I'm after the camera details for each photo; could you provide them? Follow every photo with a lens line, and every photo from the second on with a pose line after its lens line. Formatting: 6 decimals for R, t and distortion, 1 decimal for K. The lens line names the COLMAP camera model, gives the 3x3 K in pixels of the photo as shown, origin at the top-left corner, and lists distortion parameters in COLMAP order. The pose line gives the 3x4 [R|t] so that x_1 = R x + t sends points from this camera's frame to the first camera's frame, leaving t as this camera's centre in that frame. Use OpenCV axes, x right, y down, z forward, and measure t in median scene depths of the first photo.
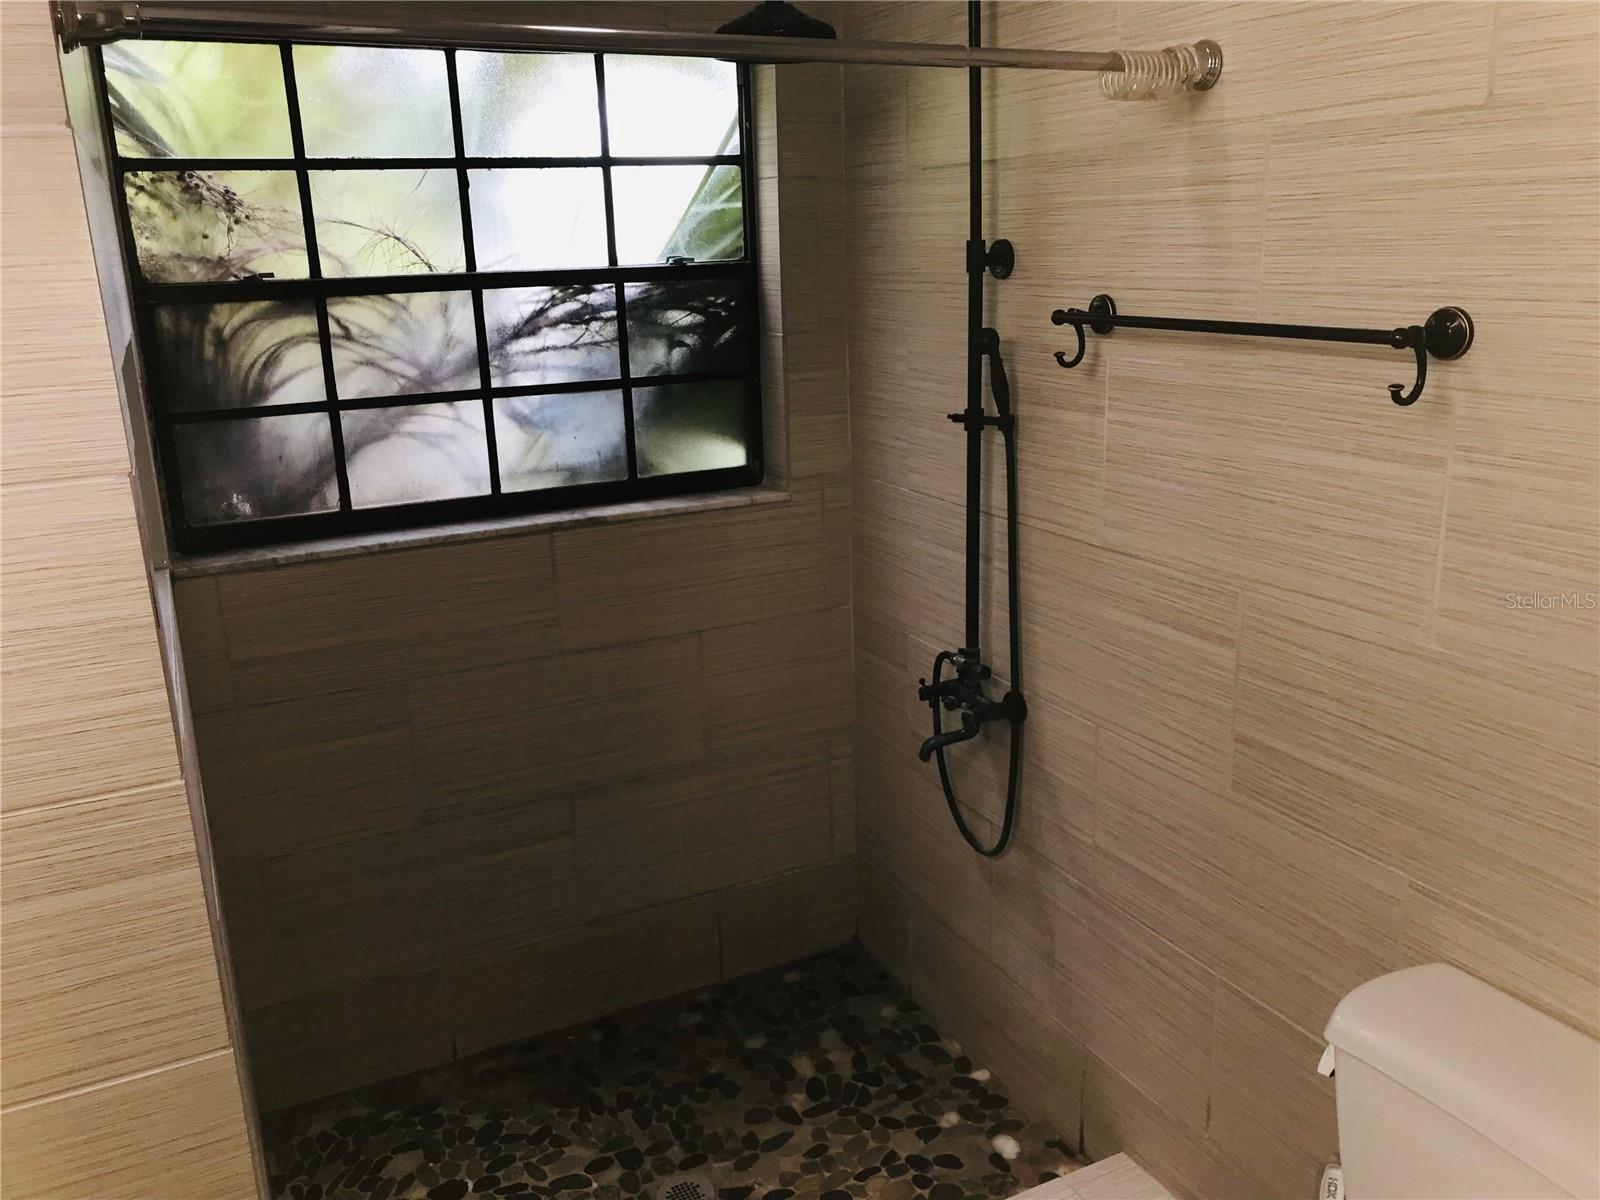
lens RADIAL K [[1291.8, 0, 795.9], [0, 1291.8, 605.3], [0, 0, 1]] dist [0.031243, -0.049133]
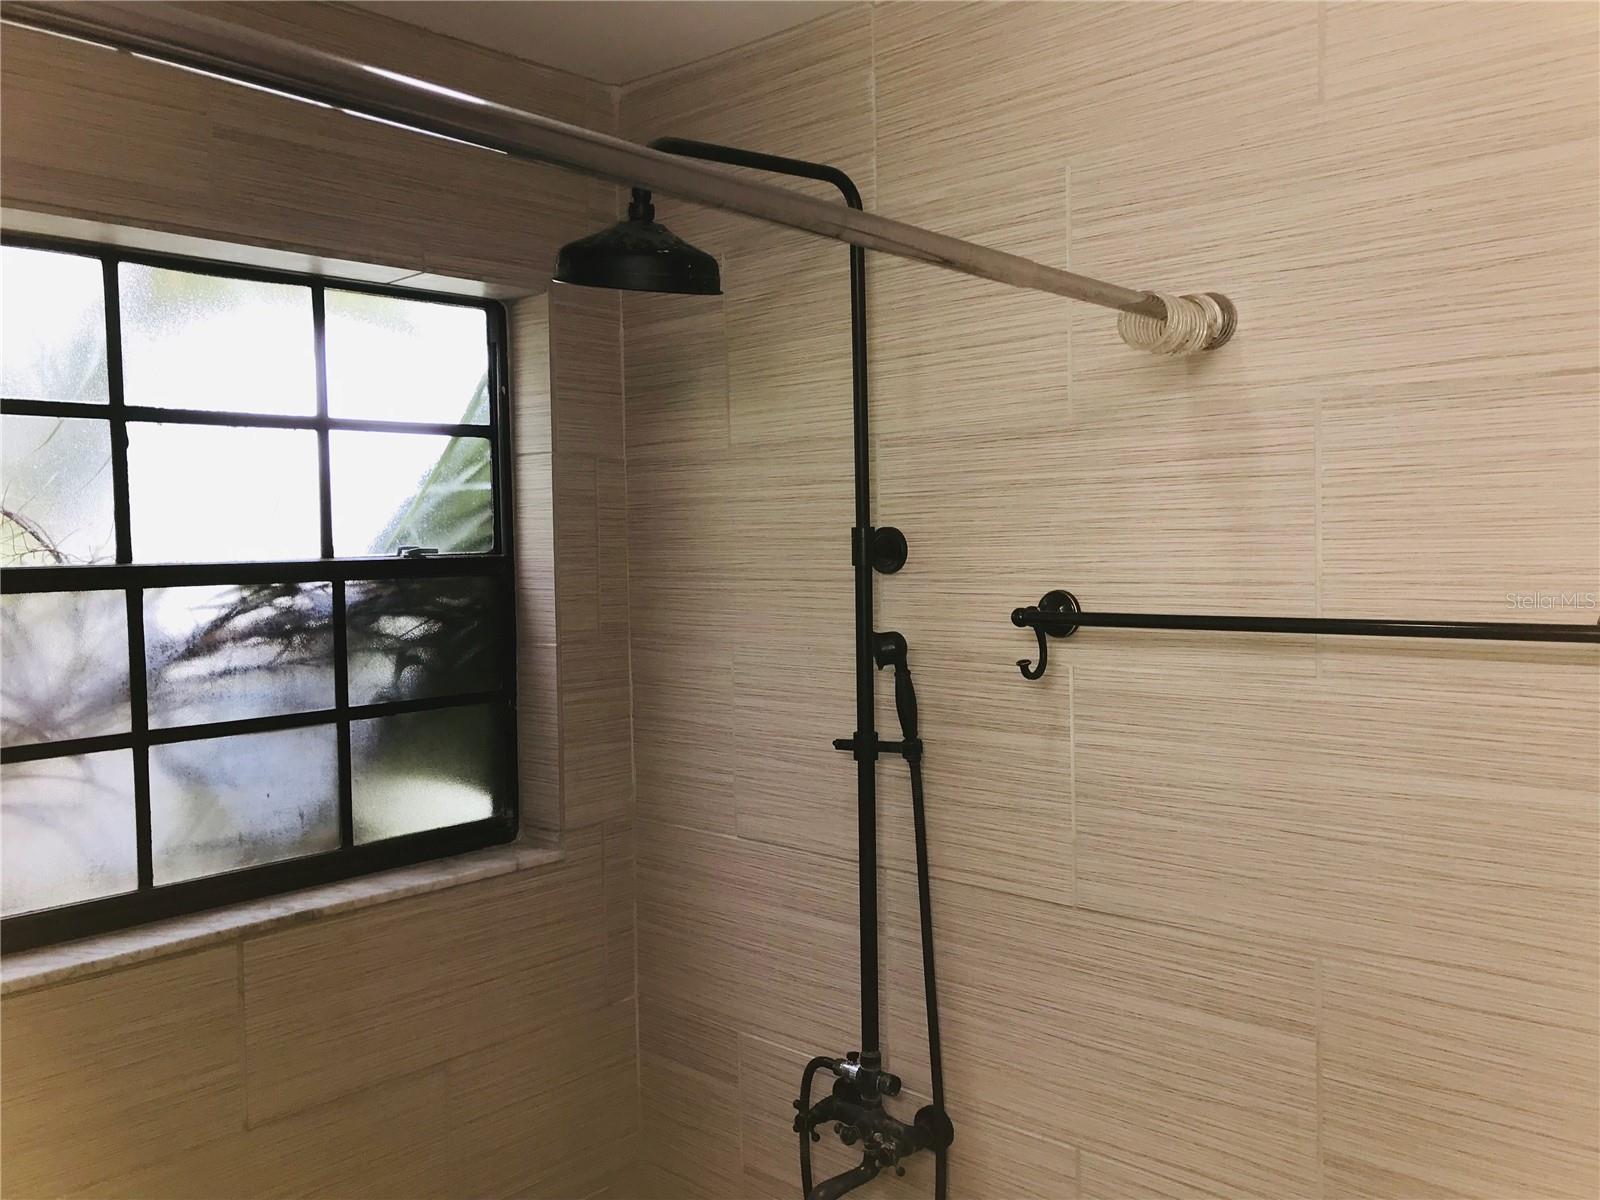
lens RADIAL K [[1291.8, 0, 800.0], [0, 1291.8, 600.6], [0, 0, 1]] dist [0.031243, -0.049133]
pose [[0.934949, -0.004234, 0.354757, -0.167960], [0.088437, 0.971146, -0.221483, -0.057803], [-0.343583, 0.238449, 0.908346, 0.272253]]
